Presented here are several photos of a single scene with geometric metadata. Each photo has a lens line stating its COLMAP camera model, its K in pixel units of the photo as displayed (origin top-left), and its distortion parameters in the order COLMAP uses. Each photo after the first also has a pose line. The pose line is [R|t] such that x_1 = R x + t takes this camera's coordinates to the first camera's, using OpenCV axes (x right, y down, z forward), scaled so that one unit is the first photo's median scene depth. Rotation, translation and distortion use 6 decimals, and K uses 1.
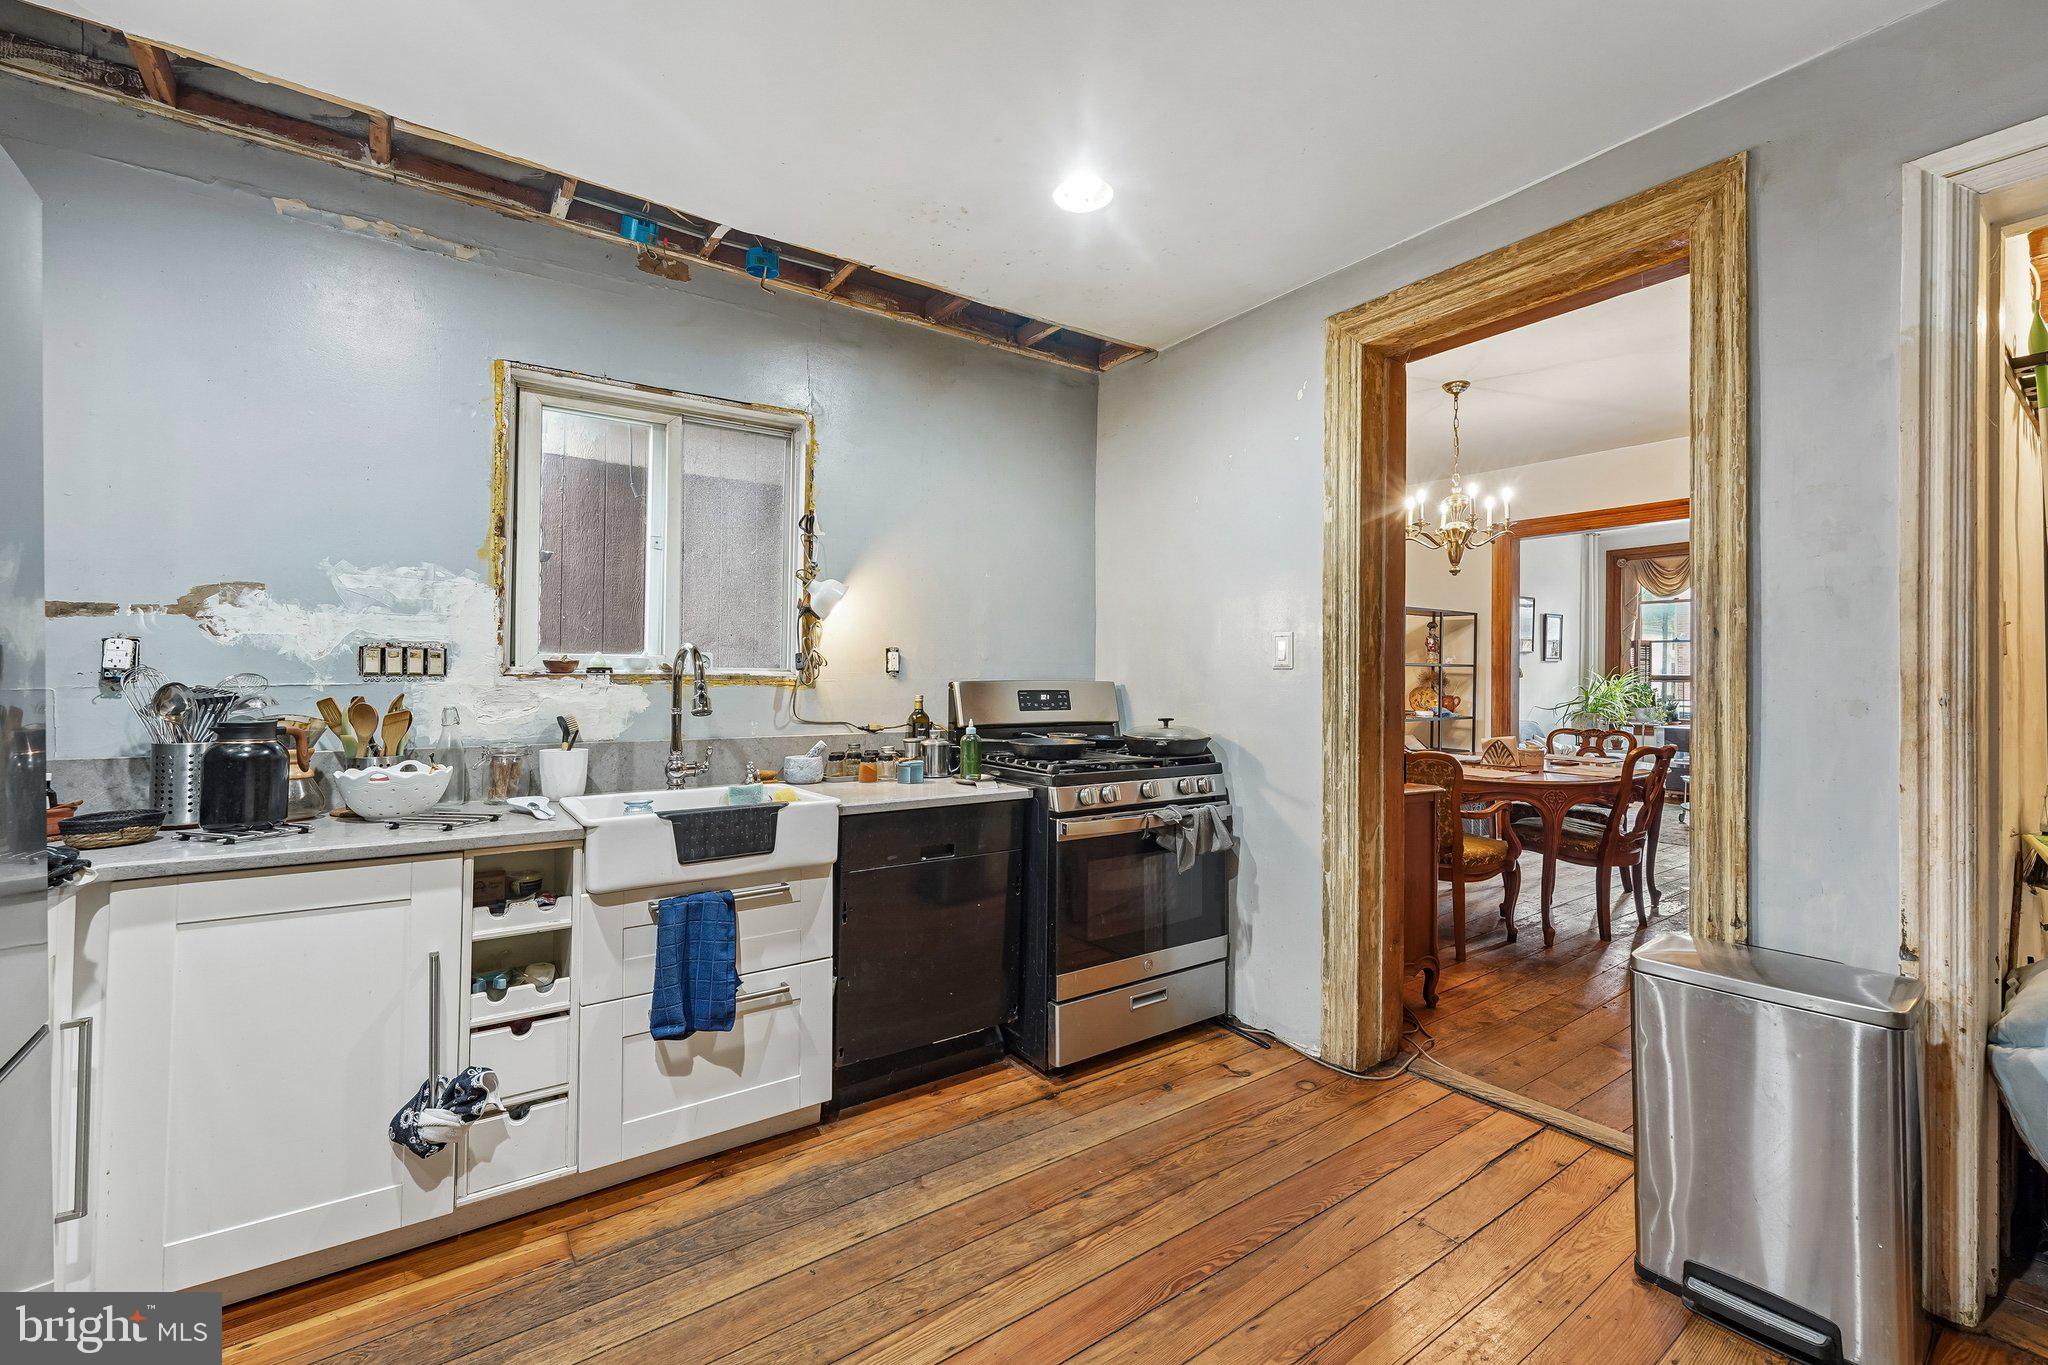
lens RADIAL K [[837.6, 0, 1025.0], [0, 837.6, 672.4], [0, 0, 1]] dist [-0.003010, -0.000199]
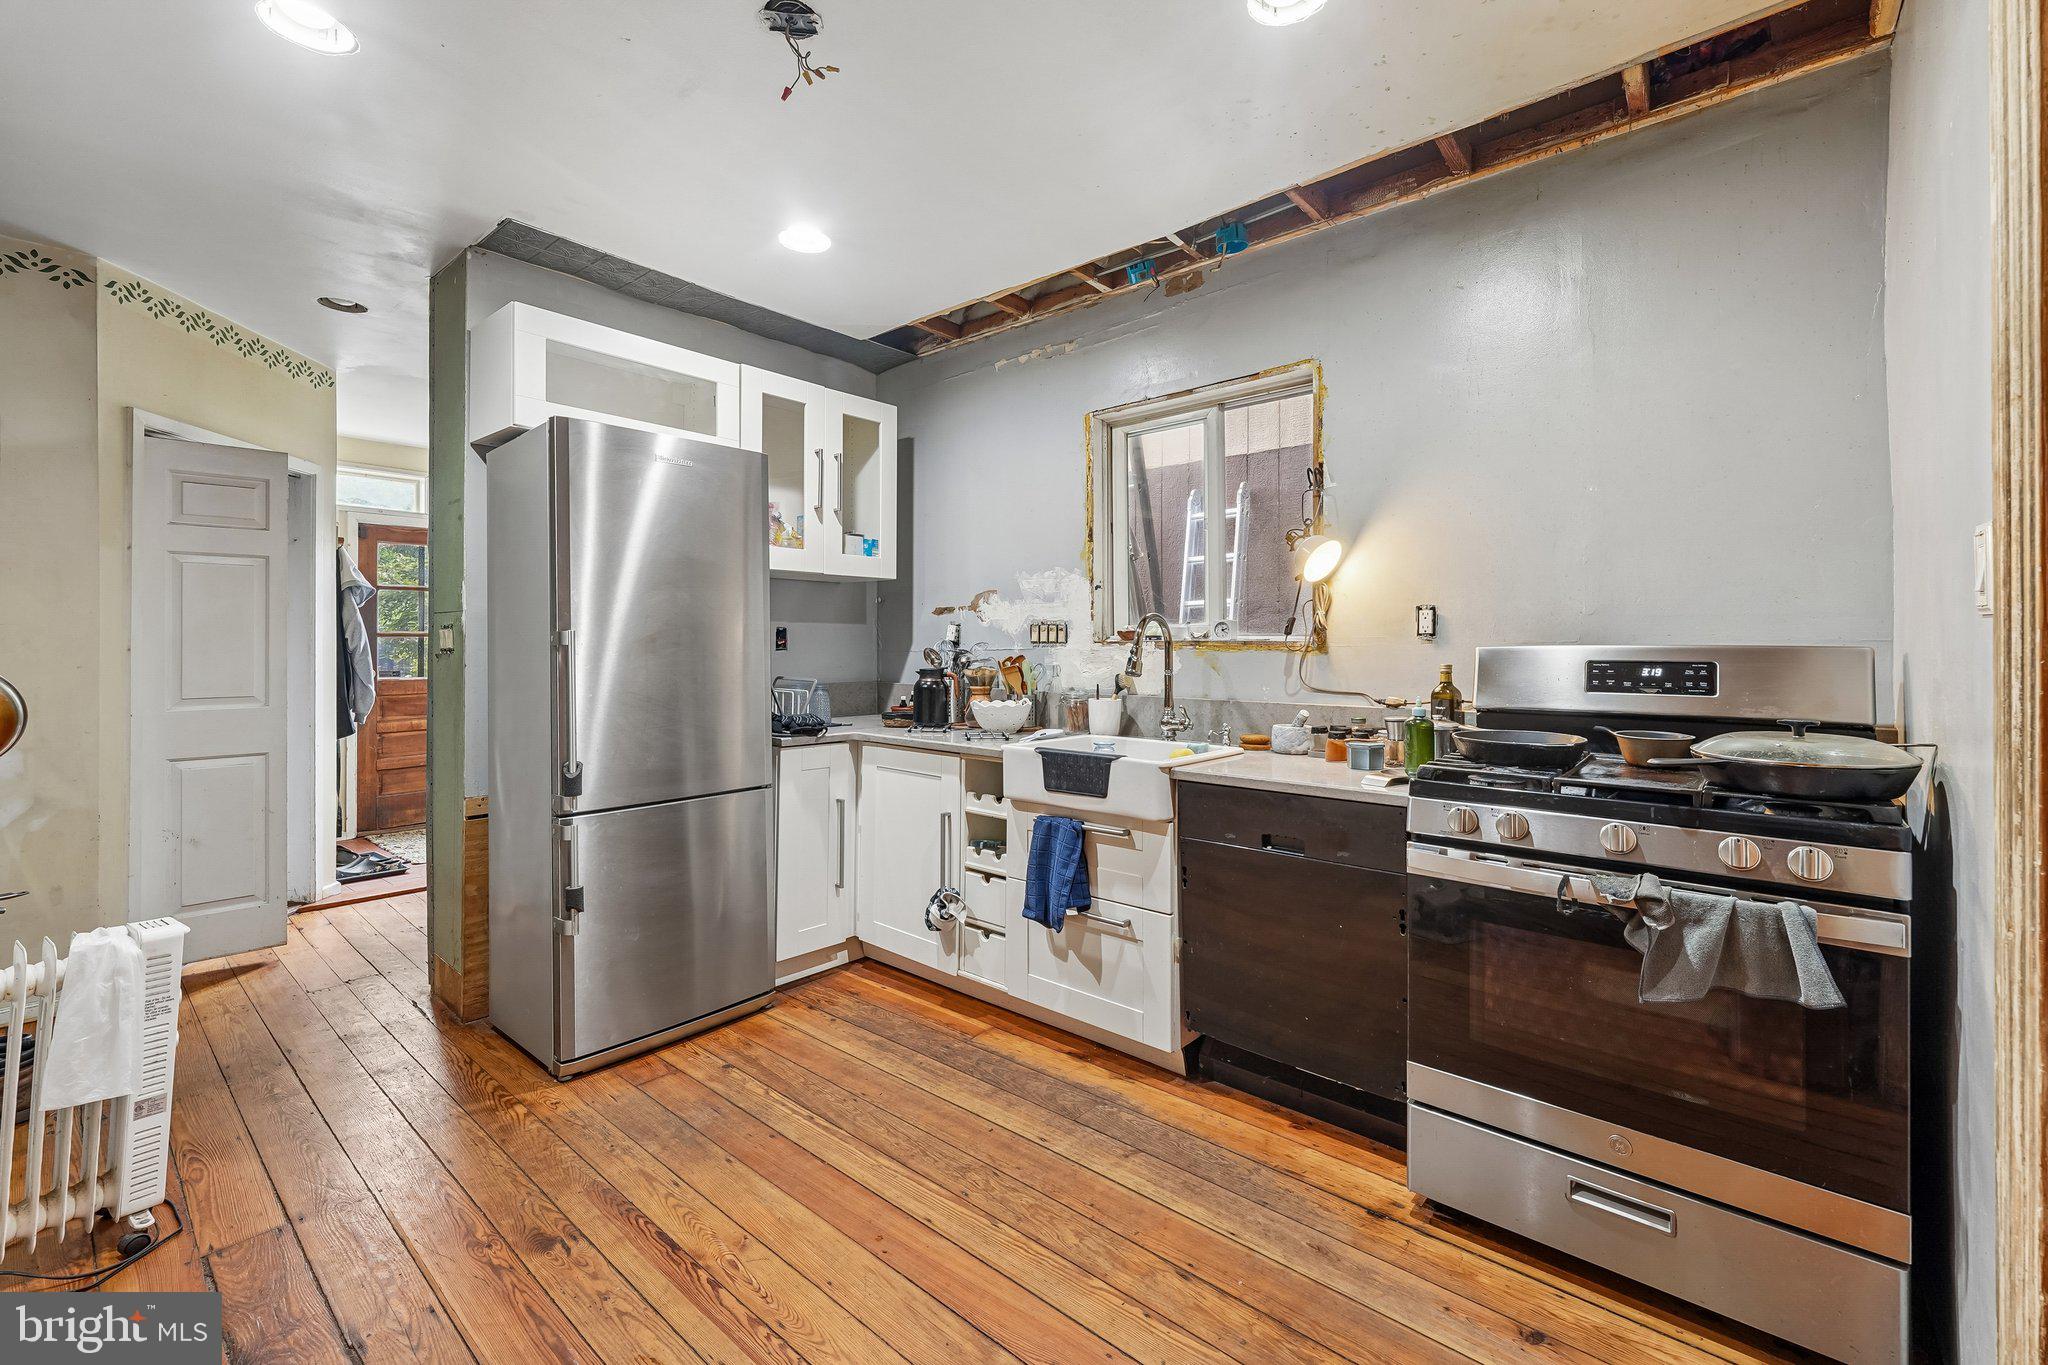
lens RADIAL K [[859.6, 0, 1023.3], [0, 859.6, 642.7], [0, 0, 1]] dist [0.000769, 0.000005]
pose [[0.241921, -0.003769, -0.970289, 0.755821], [0.012712, 0.999919, -0.000715, 0.003639], [0.970213, -0.012162, 0.241949, 0.576181]]
